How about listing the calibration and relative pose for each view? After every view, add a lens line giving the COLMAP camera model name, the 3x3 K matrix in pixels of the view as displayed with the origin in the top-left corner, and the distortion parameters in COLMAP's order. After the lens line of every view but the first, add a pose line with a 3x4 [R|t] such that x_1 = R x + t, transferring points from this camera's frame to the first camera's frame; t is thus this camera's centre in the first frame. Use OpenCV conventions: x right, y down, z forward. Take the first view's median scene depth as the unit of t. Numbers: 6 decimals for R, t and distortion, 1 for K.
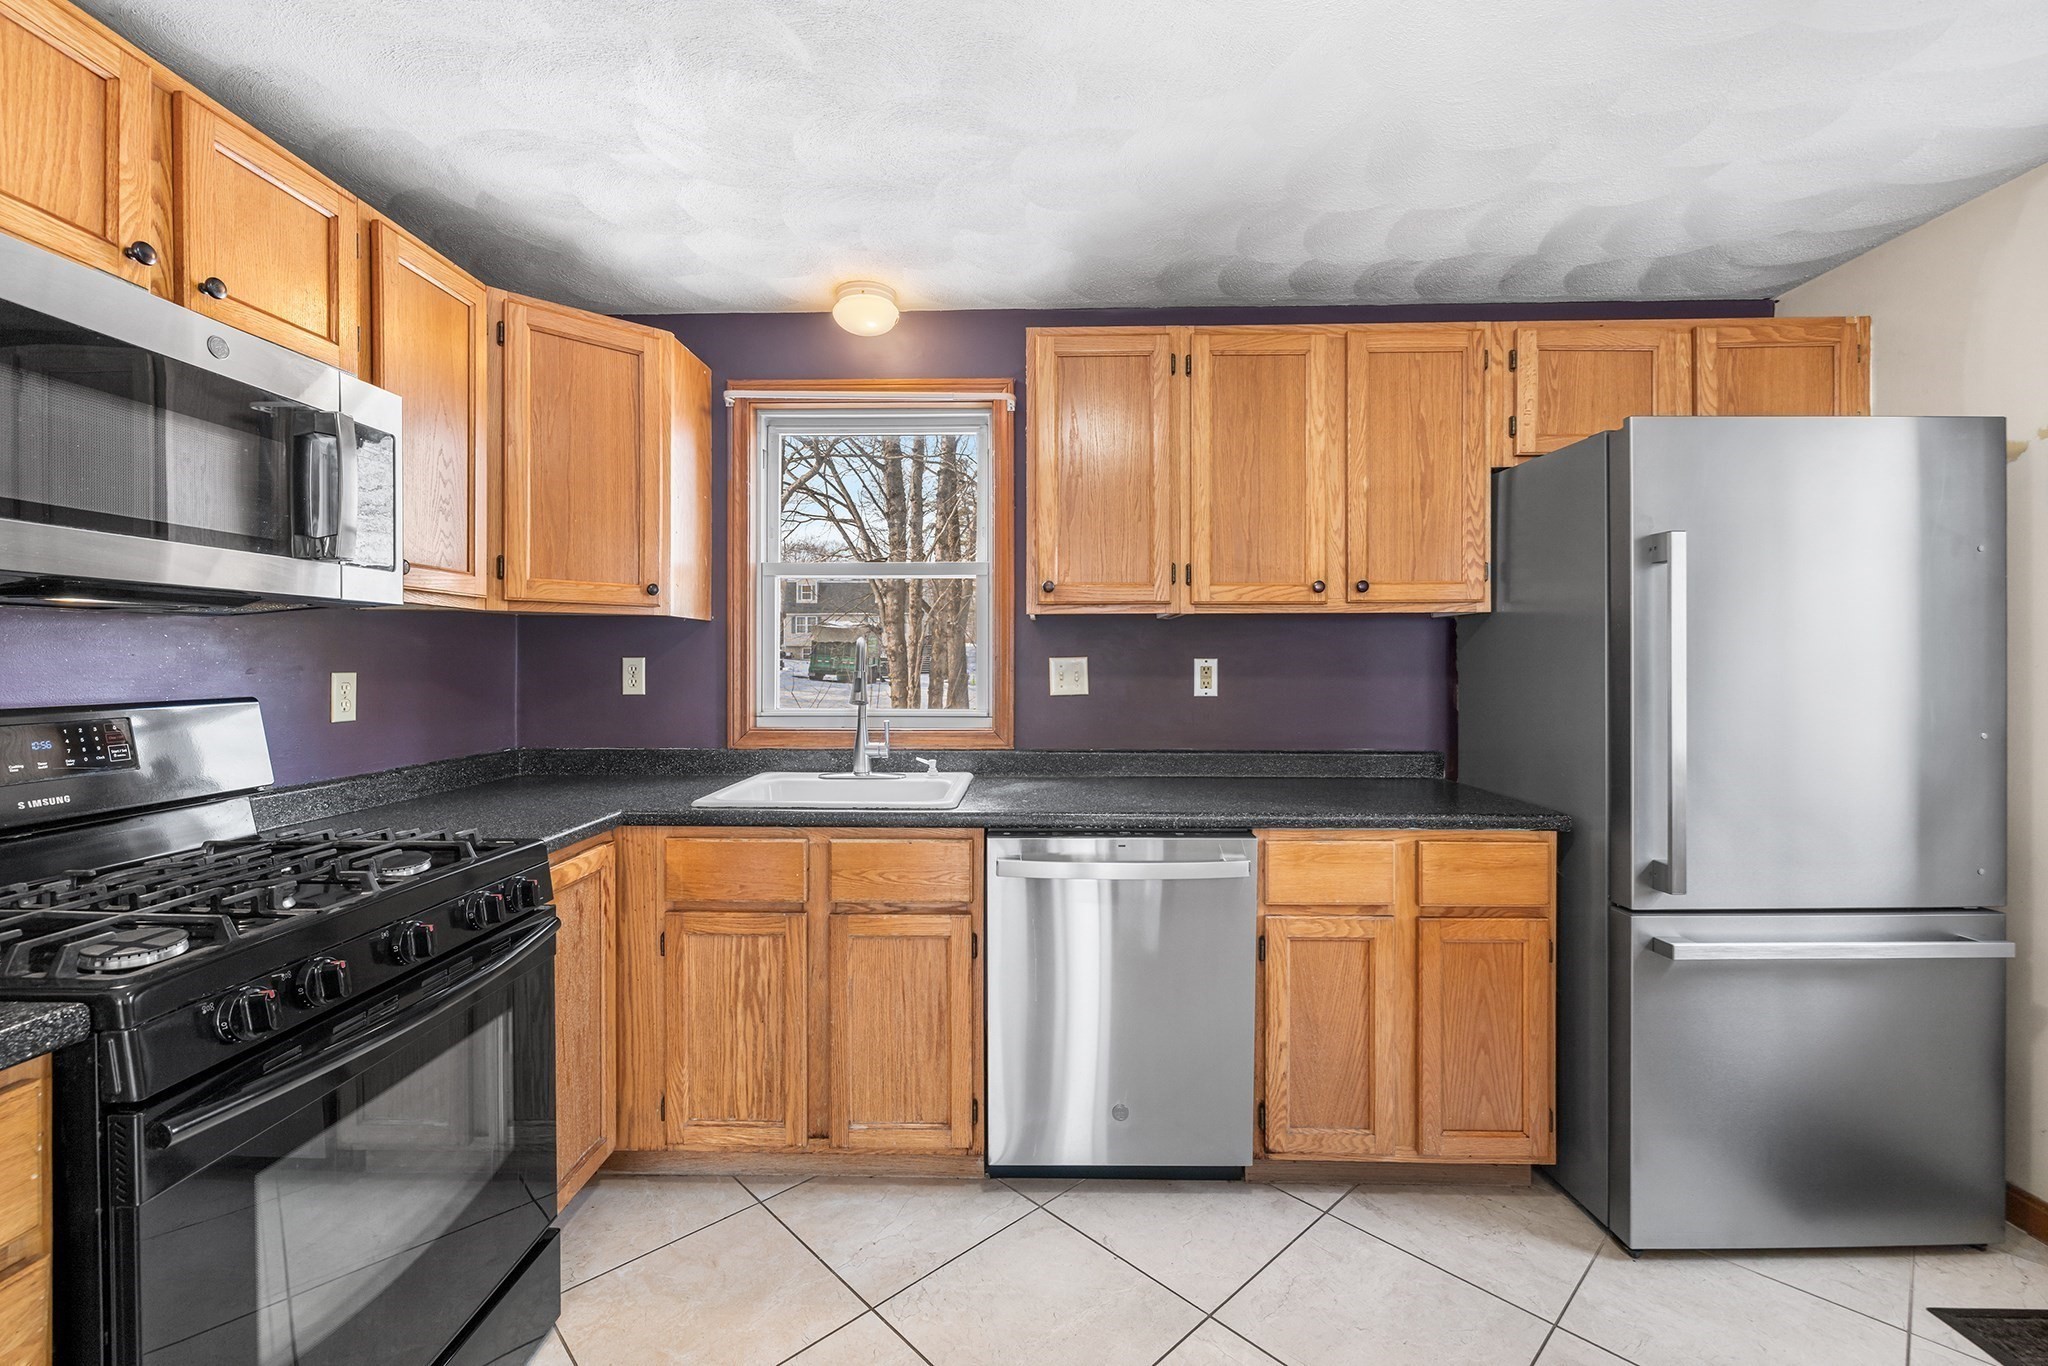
lens RADIAL K [[869.8, 0, 1021.6], [0, 869.8, 668.8], [0, 0, 1]] dist [0.000896, -0.000242]
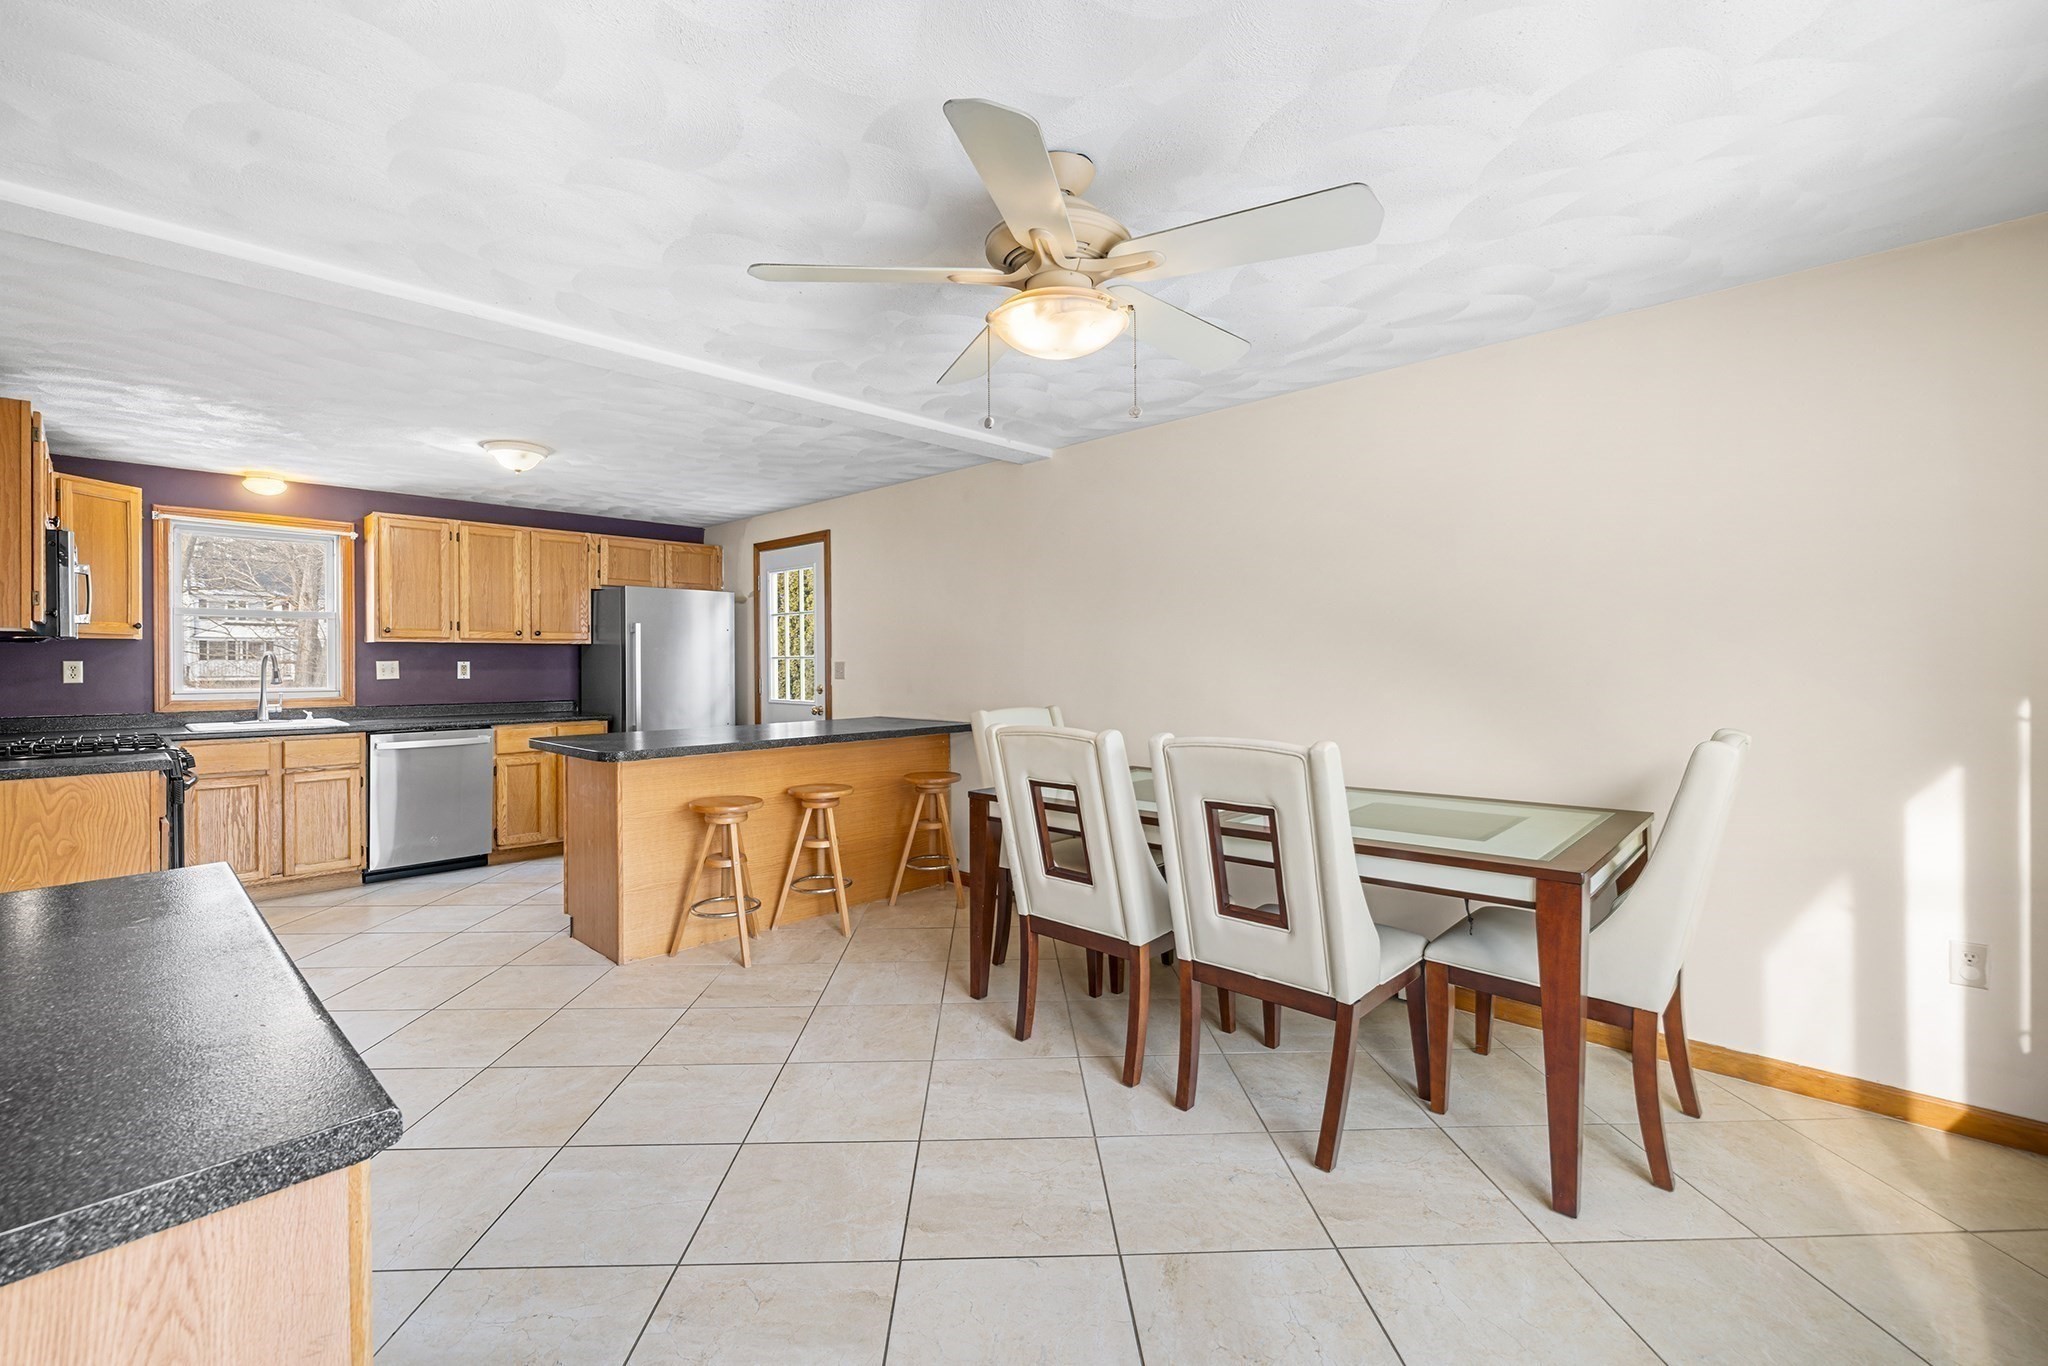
lens RADIAL K [[869.8, 0, 1013.2], [0, 869.8, 662.5], [0, 0, 1]] dist [0.000896, -0.000242]
pose [[0.676785, -0.002404, 0.736177, -0.524885], [0.003828, 0.999993, -0.000254, -0.003969], [-0.736171, 0.002990, 0.676789, -1.696339]]
